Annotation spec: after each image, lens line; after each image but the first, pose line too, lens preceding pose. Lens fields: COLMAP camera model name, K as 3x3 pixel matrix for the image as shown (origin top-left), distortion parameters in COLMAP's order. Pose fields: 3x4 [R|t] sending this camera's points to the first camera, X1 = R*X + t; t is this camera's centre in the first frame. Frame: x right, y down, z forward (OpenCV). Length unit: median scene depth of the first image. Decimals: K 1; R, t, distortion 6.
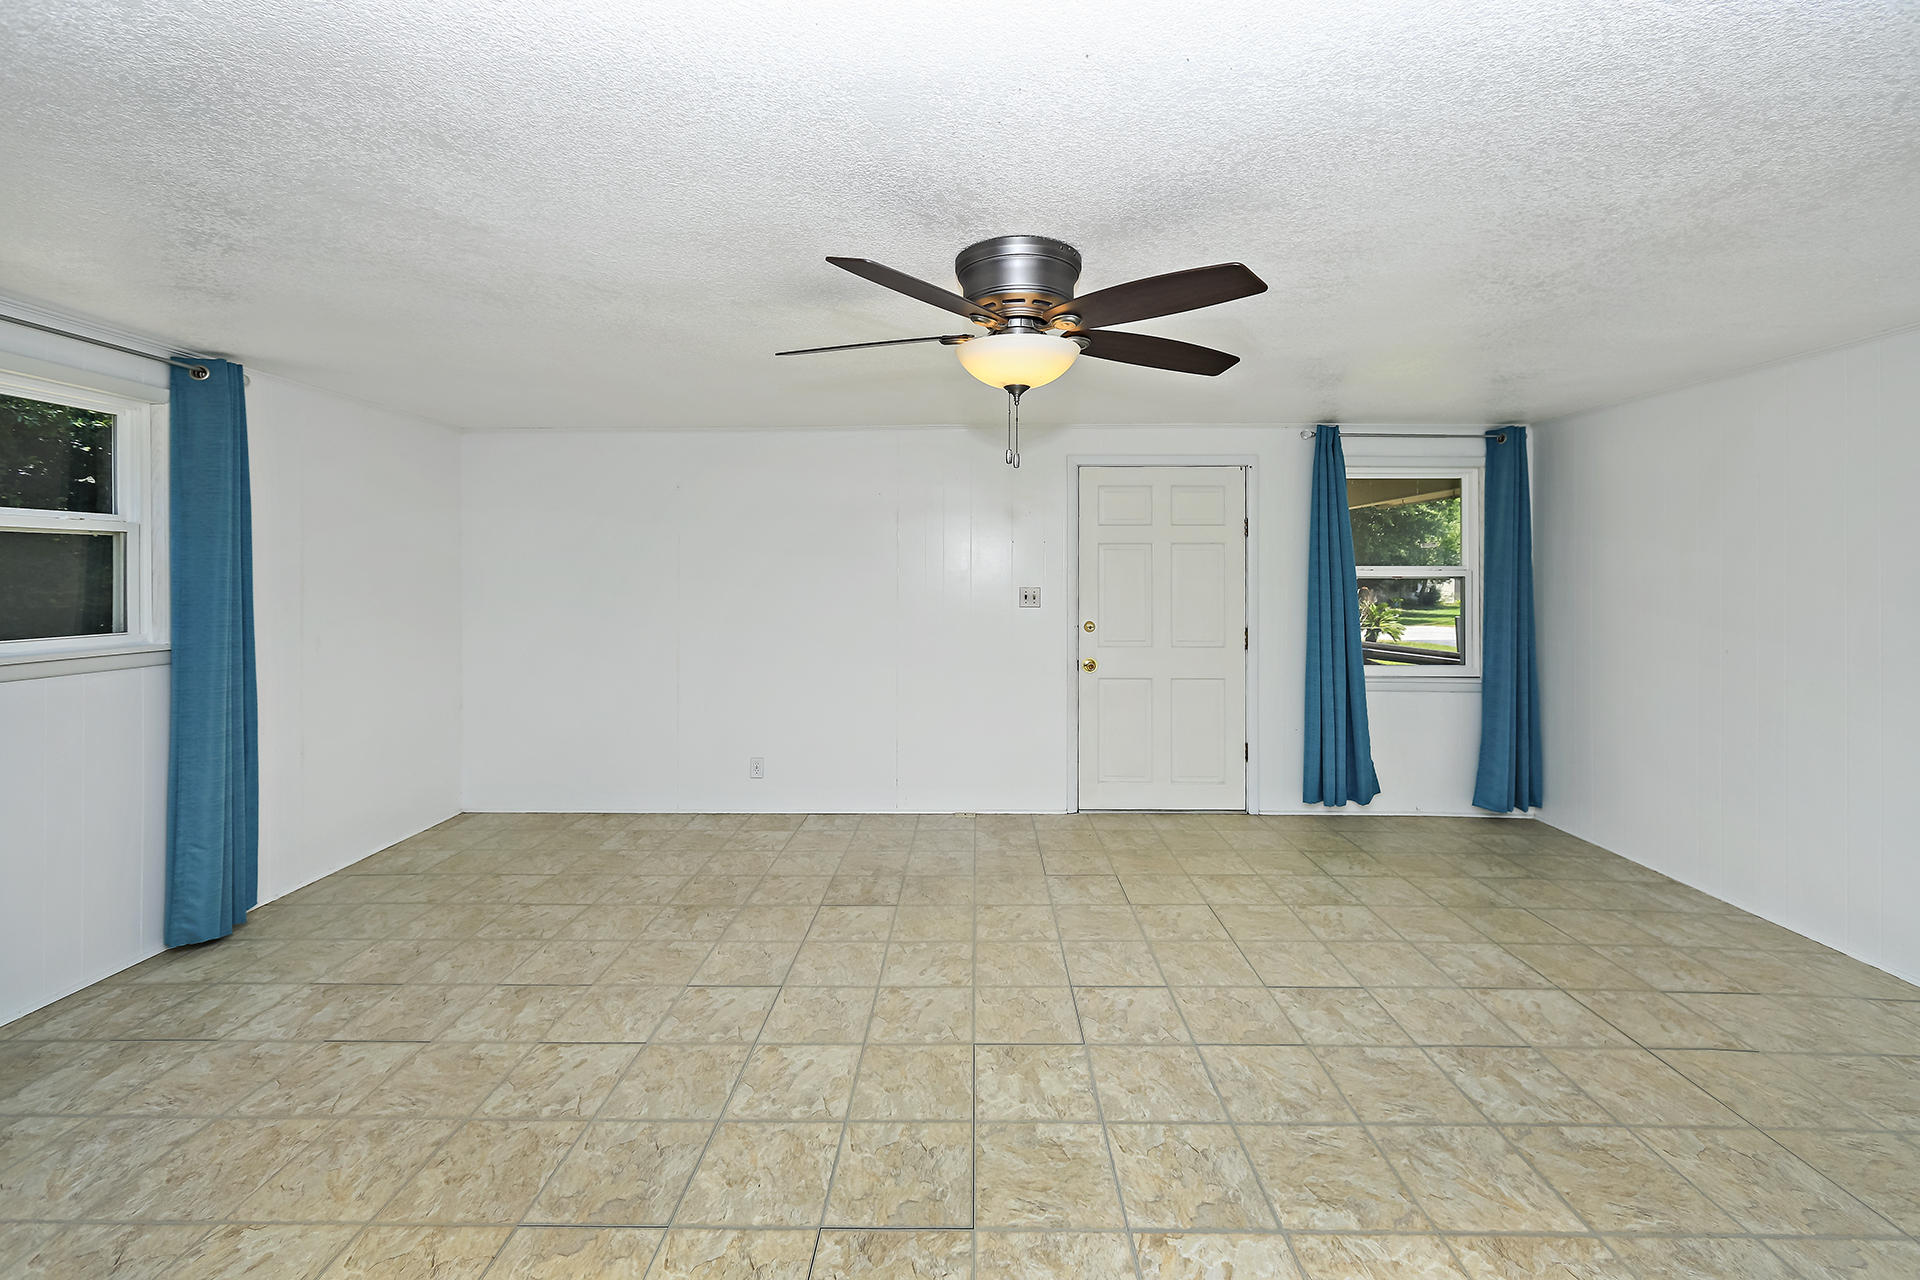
lens RADIAL K [[750.8, 0, 953.2], [0, 750.8, 584.3], [0, 0, 1]] dist [-0.003965, 0.000021]
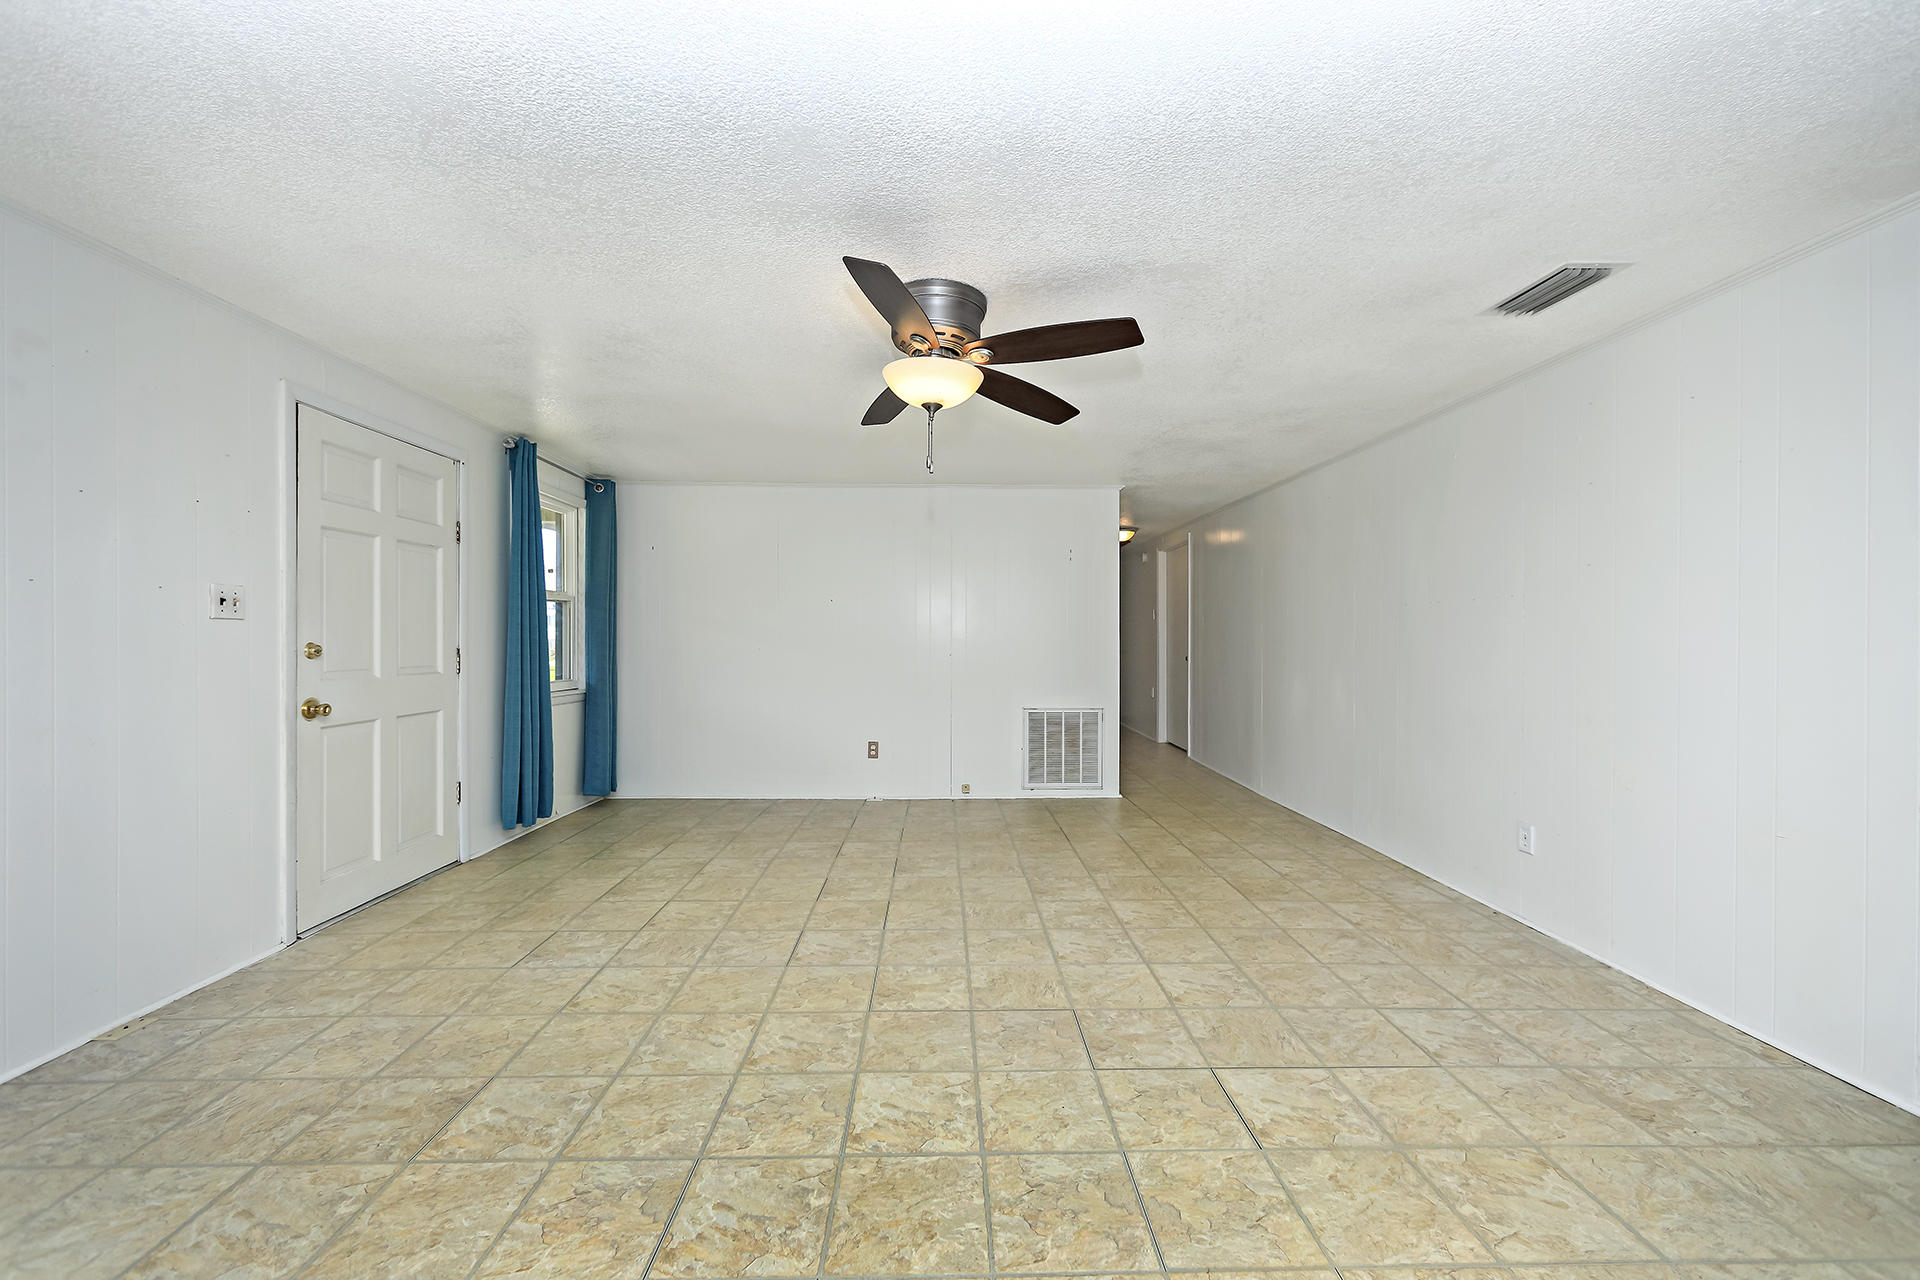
lens RADIAL K [[750.8, 0, 953.5], [0, 750.8, 631.7], [0, 0, 1]] dist [-0.003965, 0.000021]
pose [[-0.033493, 0.008368, 0.999404, -1.117864], [0.000922, 0.999965, -0.008342, 0.090588], [-0.999439, 0.000642, -0.033499, 0.981436]]
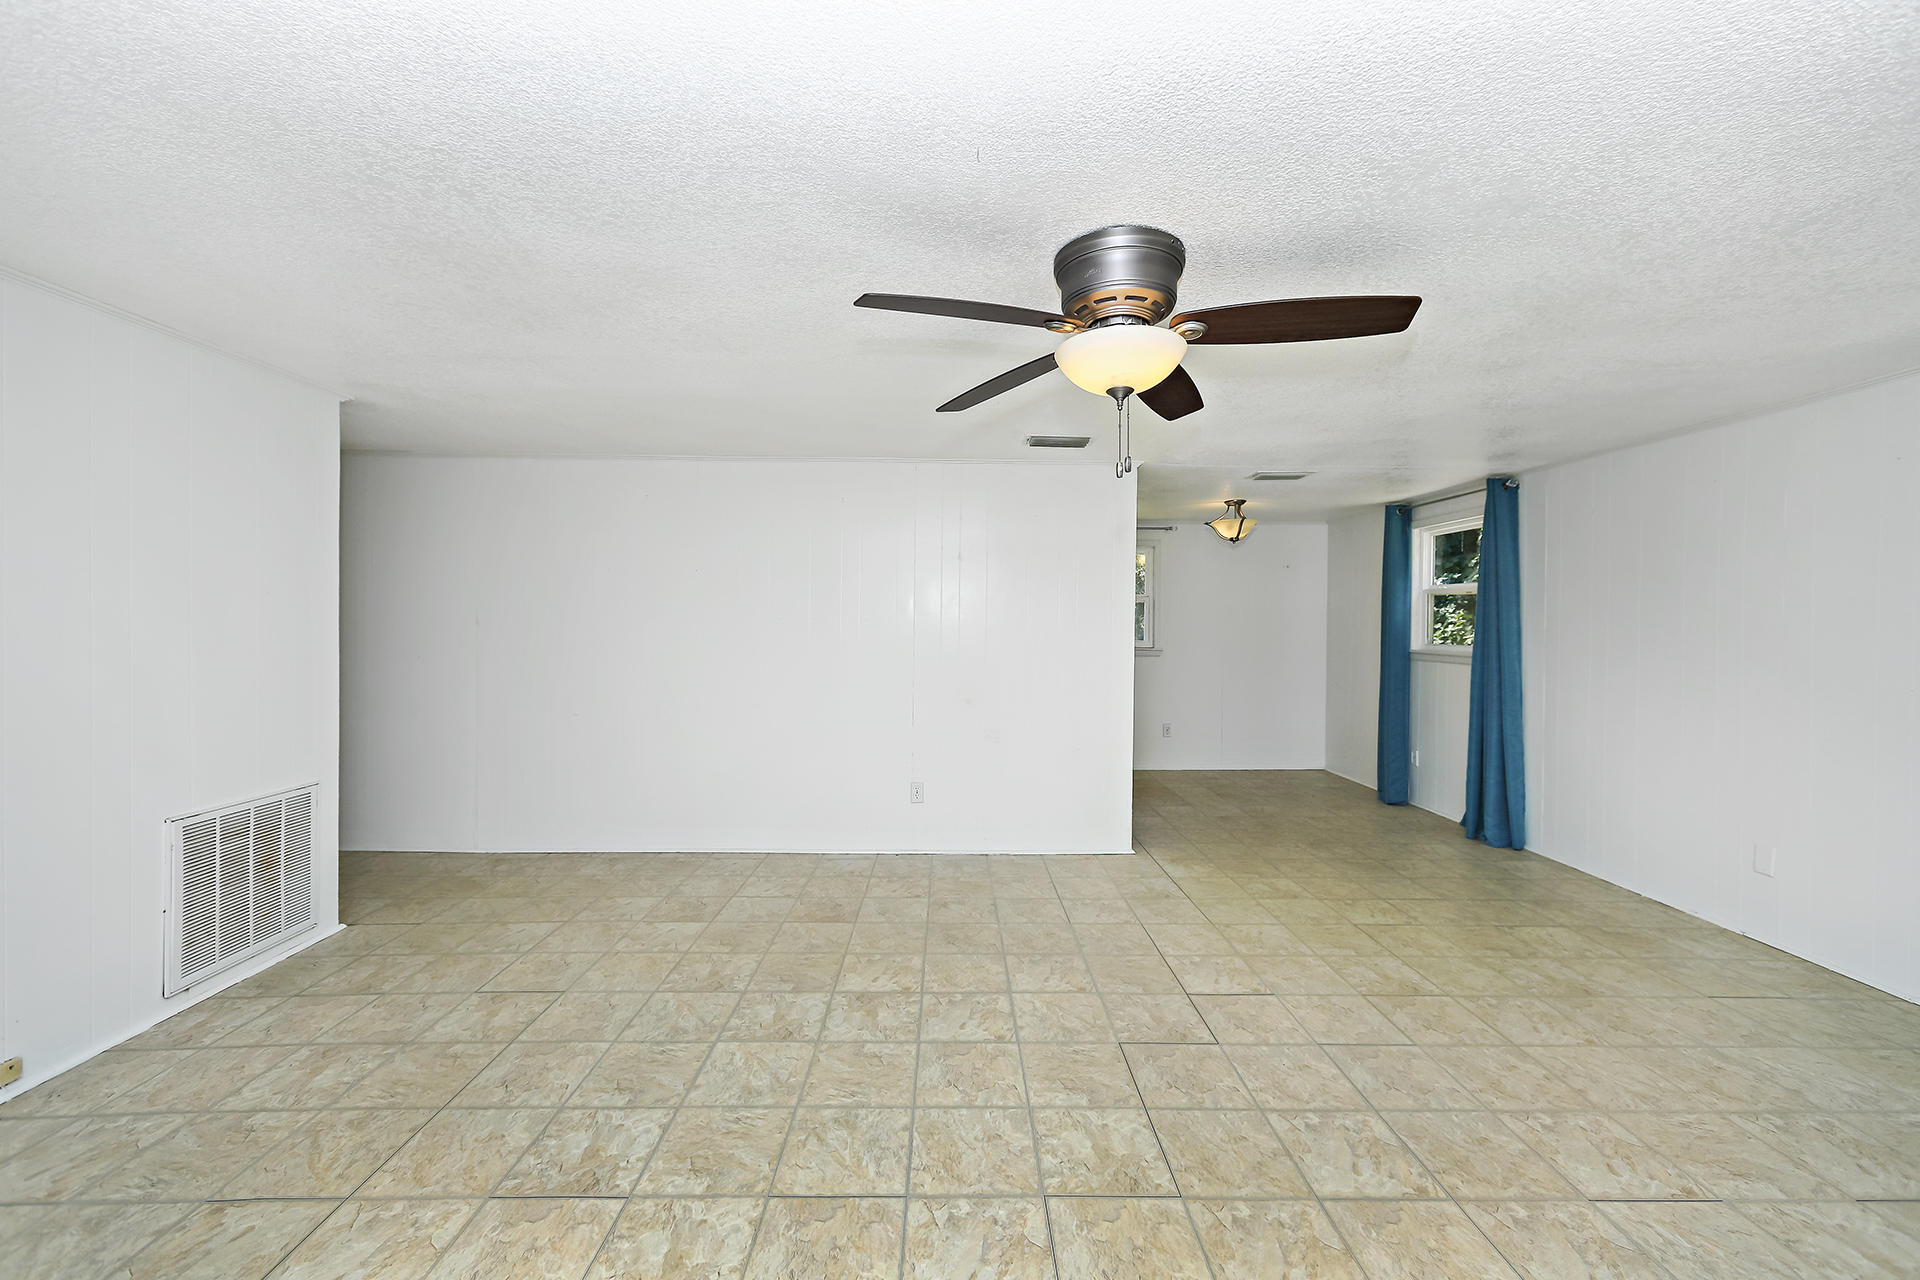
lens RADIAL K [[750.8, 0, 942.5], [0, 750.8, 619.2], [0, 0, 1]] dist [-0.003965, 0.000021]
pose [[-0.999639, -0.007039, -0.025947, 0.330730], [-0.007082, 0.999974, 0.001572, -0.005501], [0.025935, 0.001755, -0.999662, 1.923086]]
